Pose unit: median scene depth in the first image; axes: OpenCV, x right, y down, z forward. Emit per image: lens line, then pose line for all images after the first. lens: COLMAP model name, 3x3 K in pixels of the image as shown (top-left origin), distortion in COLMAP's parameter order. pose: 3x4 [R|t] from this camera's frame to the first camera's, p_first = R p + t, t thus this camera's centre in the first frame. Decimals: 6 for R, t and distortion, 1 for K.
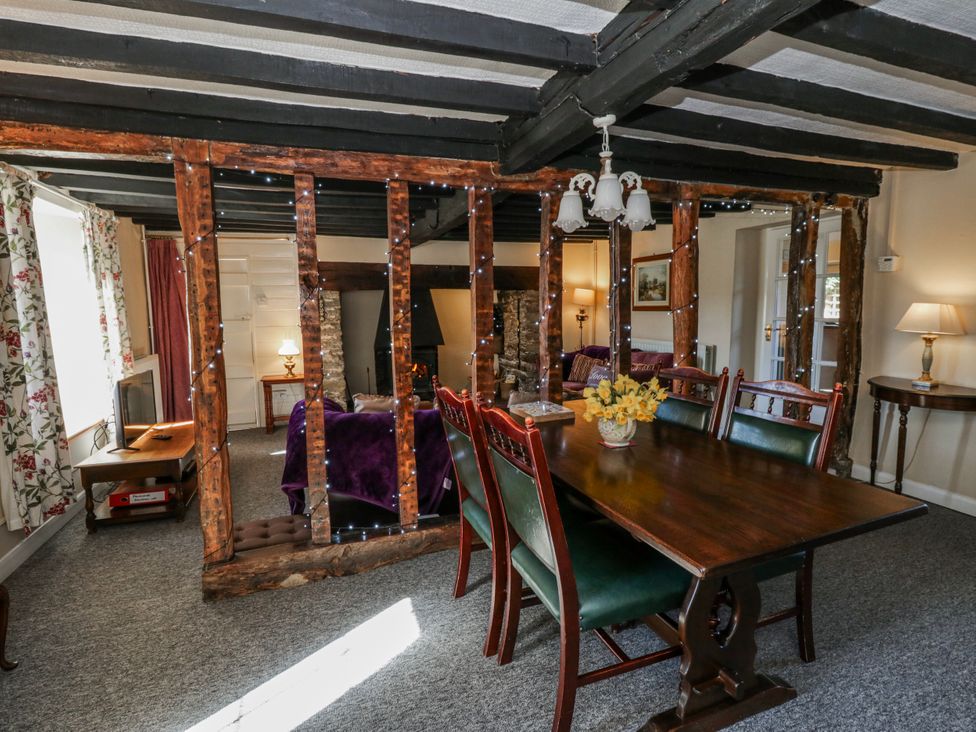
lens RADIAL K [[516.6, 0, 493.6], [0, 516.6, 362.8], [0, 0, 1]] dist [-0.003392, -0.010388]
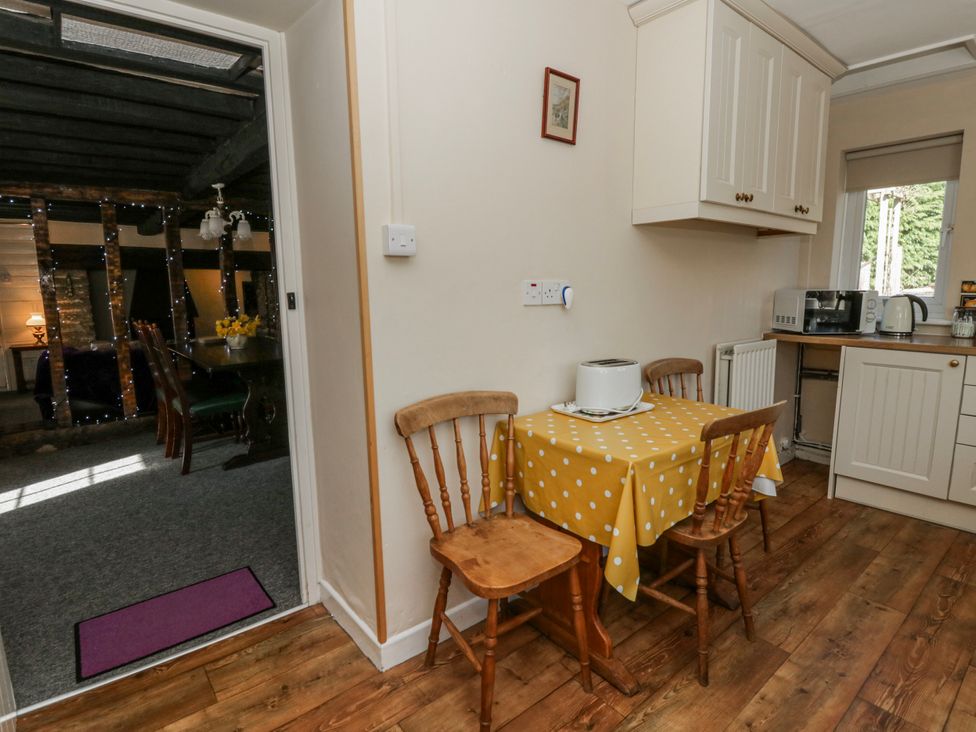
lens RADIAL K [[516.6, 0, 498.7], [0, 516.6, 360.2], [0, 0, 1]] dist [-0.003392, -0.010388]
pose [[0.938819, -0.046360, 0.341277, 0.372373], [0.036474, 0.998710, 0.035333, 0.124608], [-0.342474, -0.020723, 0.939299, -0.896389]]
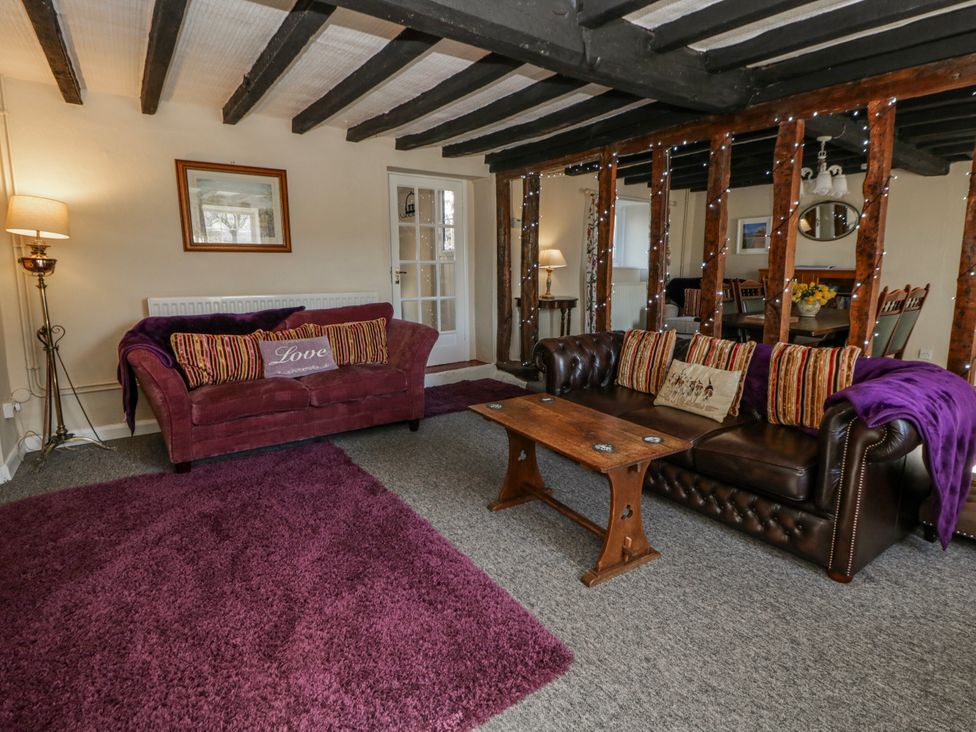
lens RADIAL K [[516.6, 0, 488.8], [0, 516.6, 351.1], [0, 0, 1]] dist [-0.003392, -0.010388]
pose [[-0.268555, -0.147919, 0.951839, -0.928537], [0.107022, 0.977440, 0.182093, -0.139087], [-0.957301, 0.150770, -0.246665, 1.950976]]
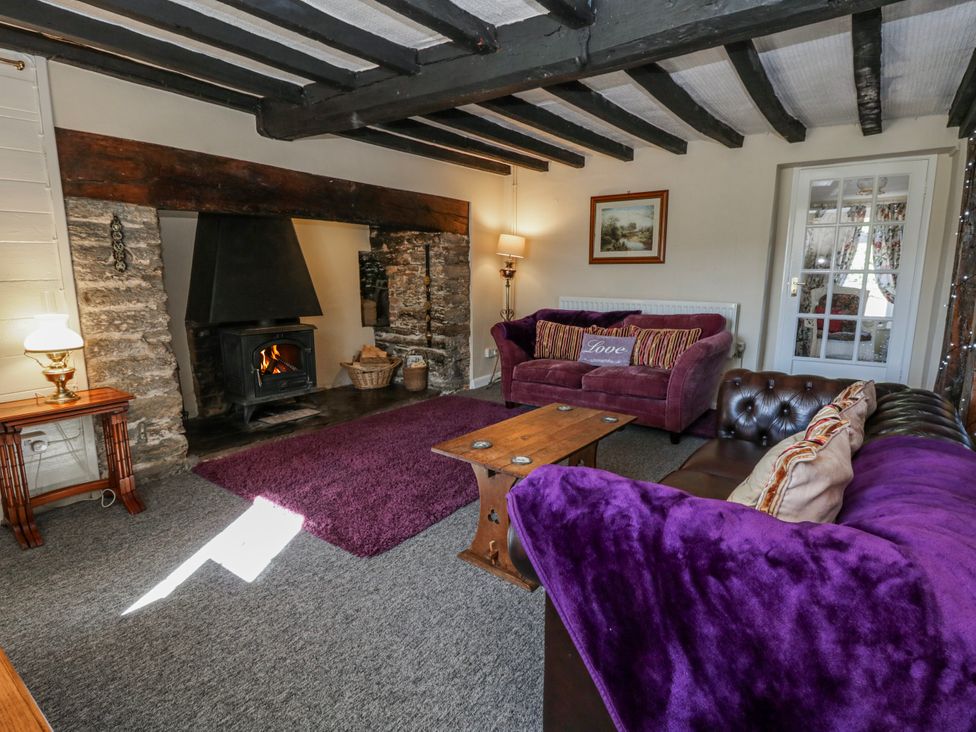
lens RADIAL K [[516.6, 0, 504.1], [0, 516.6, 362.5], [0, 0, 1]] dist [-0.003392, -0.010388]
pose [[0.825279, -0.084644, 0.558345, -0.700889], [0.050348, 0.995794, 0.076542, -0.039130], [-0.562476, -0.035057, 0.826070, 0.963716]]
